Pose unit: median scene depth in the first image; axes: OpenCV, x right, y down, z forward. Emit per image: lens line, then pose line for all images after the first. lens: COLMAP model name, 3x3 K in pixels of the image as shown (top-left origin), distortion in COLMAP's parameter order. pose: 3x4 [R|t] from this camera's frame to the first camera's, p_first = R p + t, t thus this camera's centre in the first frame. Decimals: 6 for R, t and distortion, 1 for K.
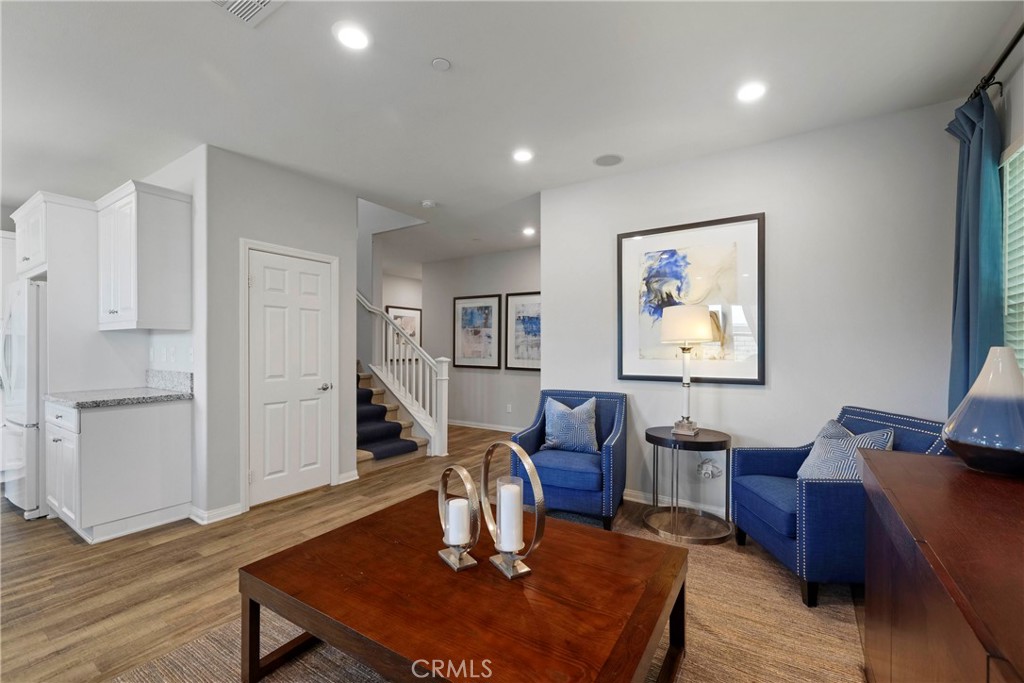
lens RADIAL K [[430.2, 0, 508.5], [0, 430.2, 346.1], [0, 0, 1]] dist [-0.001637, 0.000006]
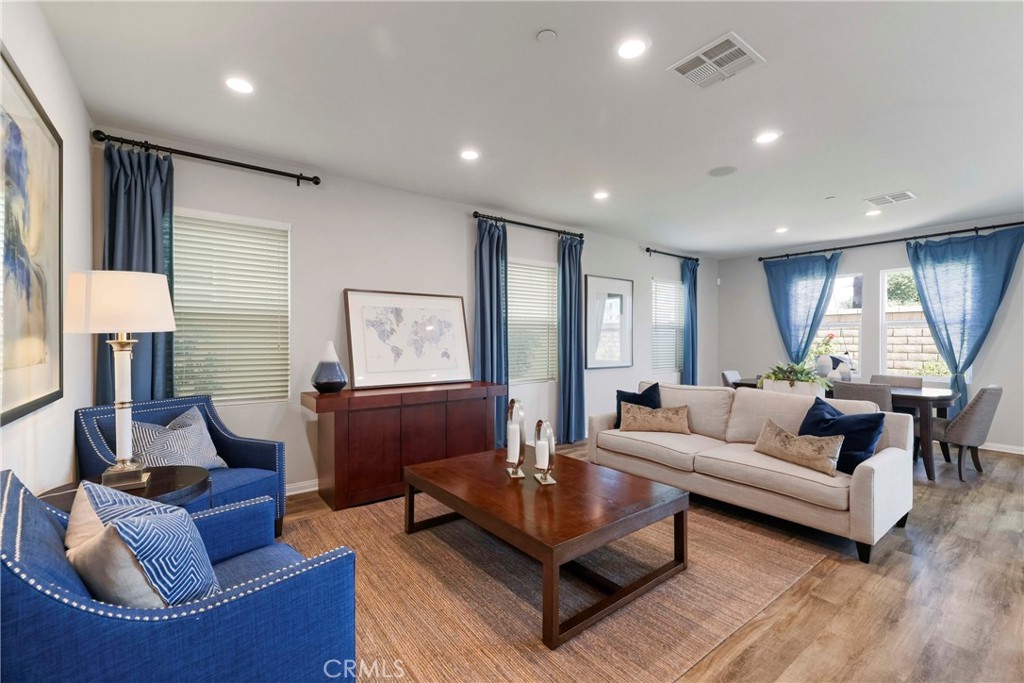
lens RADIAL K [[434.7, 0, 512.0], [0, 434.7, 341.5], [0, 0, 1]] dist [0.007499, -0.000258]
pose [[-0.945136, -0.002667, 0.326666, -0.260968], [-0.003310, 0.999994, -0.001410, 0.000767], [-0.326660, -0.002414, -0.945139, 1.268402]]
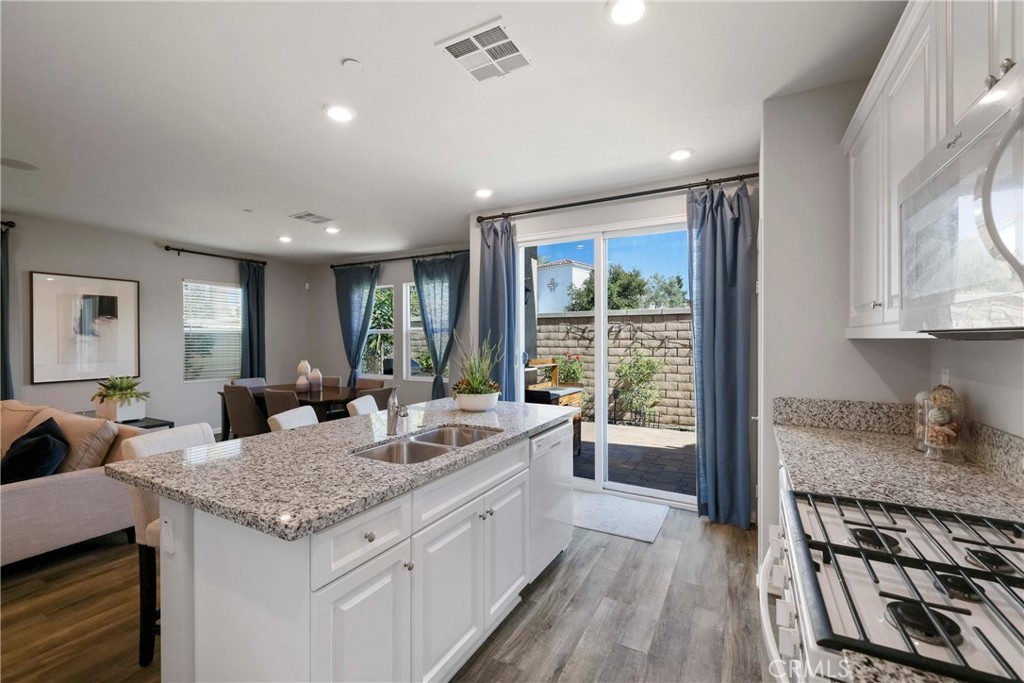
lens RADIAL K [[430.0, 0, 510.9], [0, 430.0, 342.1], [0, 0, 1]] dist [0.000718, -0.000048]
pose [[-0.996388, 0.003034, -0.084863, -1.425082], [0.002593, 0.999983, 0.005301, -0.037180], [0.084878, 0.005062, -0.996379, 1.098032]]
